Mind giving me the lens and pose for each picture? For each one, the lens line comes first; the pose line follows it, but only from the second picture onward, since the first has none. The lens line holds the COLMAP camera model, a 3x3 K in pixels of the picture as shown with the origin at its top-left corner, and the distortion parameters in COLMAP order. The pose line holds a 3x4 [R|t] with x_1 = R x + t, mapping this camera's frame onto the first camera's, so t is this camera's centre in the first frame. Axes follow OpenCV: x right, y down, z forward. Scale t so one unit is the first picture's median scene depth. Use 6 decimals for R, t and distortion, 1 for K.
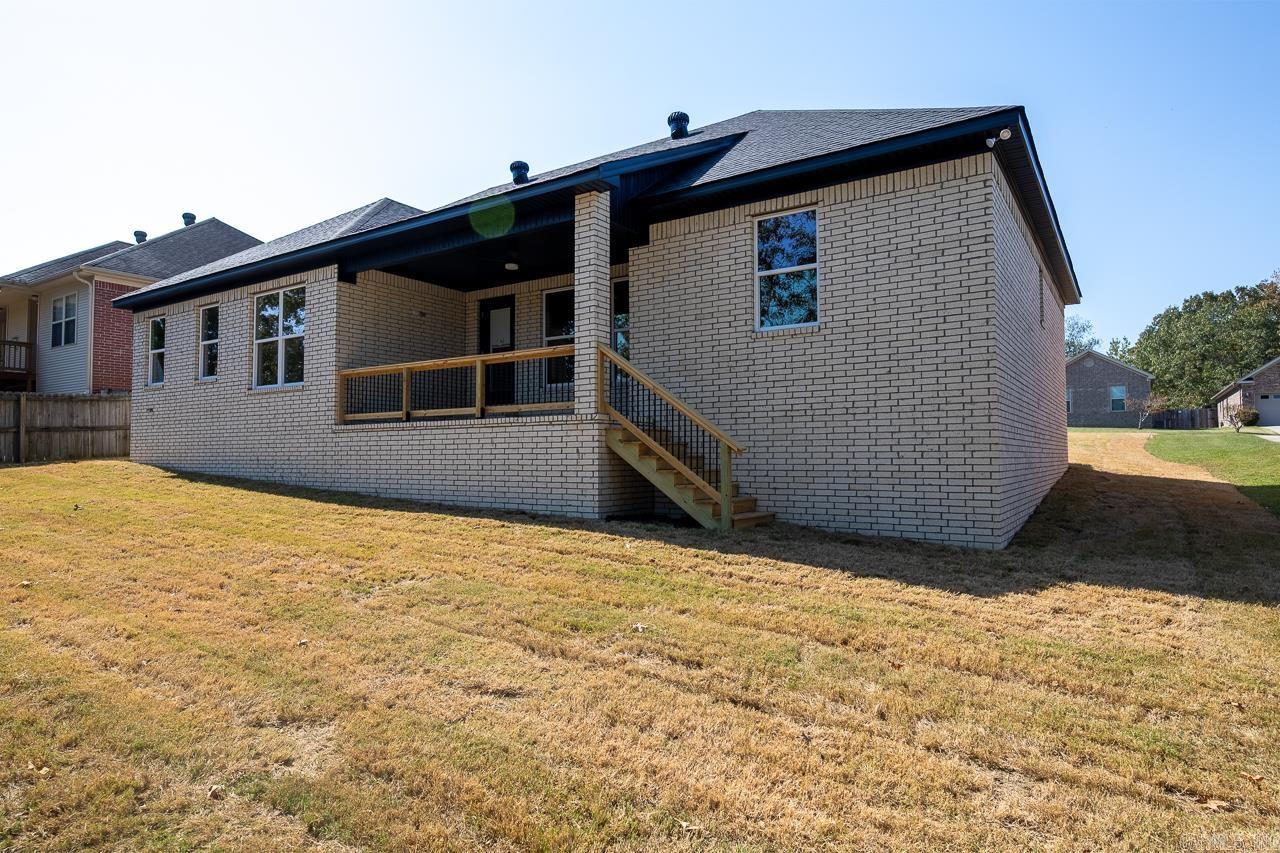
lens RADIAL K [[753.8, 0, 593.2], [0, 753.8, 427.9], [0, 0, 1]] dist [0.007545, 0.000076]
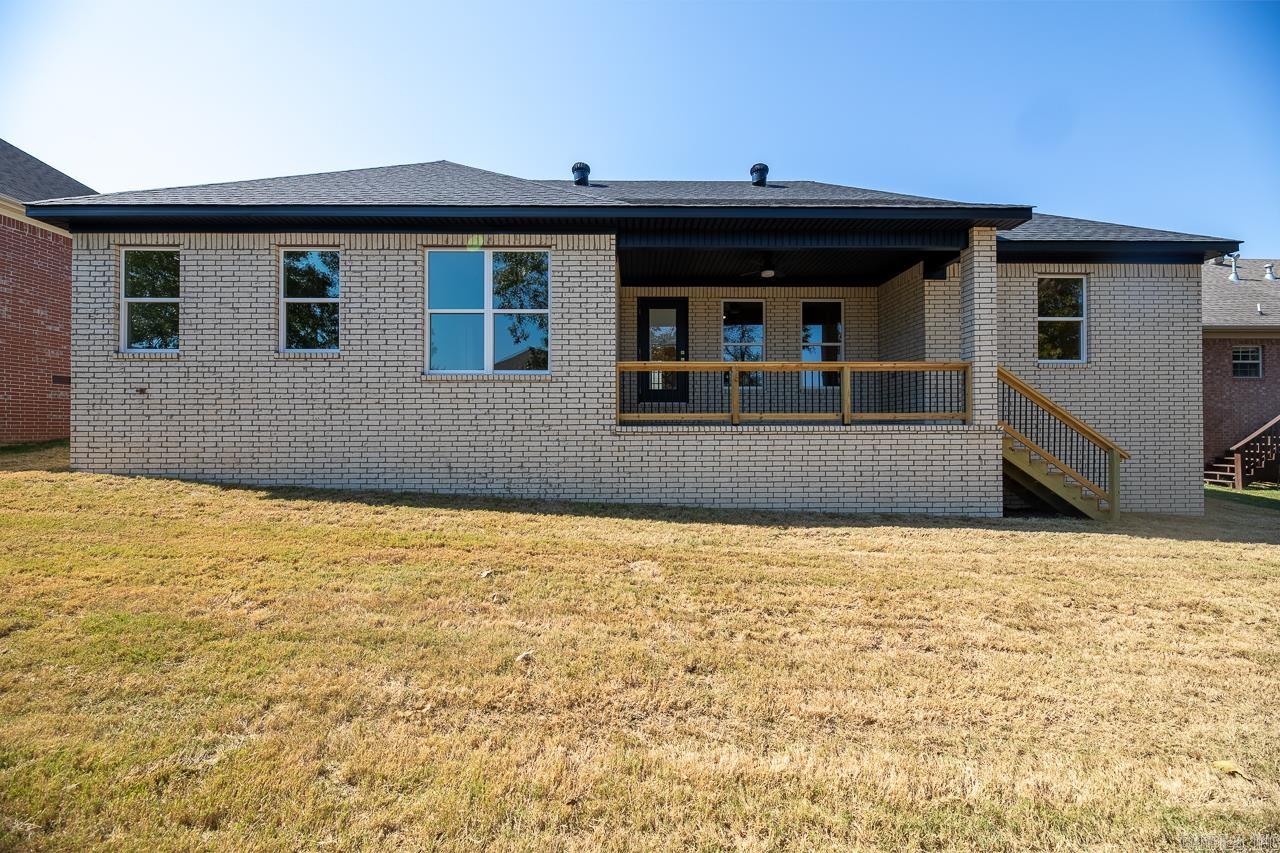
lens RADIAL K [[543.5, 0, 595.0], [0, 543.5, 429.0], [0, 0, 1]] dist [-0.000987, -0.000581]
pose [[0.801891, -0.000278, 0.597470, -0.773755], [-0.021524, 0.999337, 0.029353, -0.018948], [-0.597083, -0.036398, 0.801354, 0.558939]]
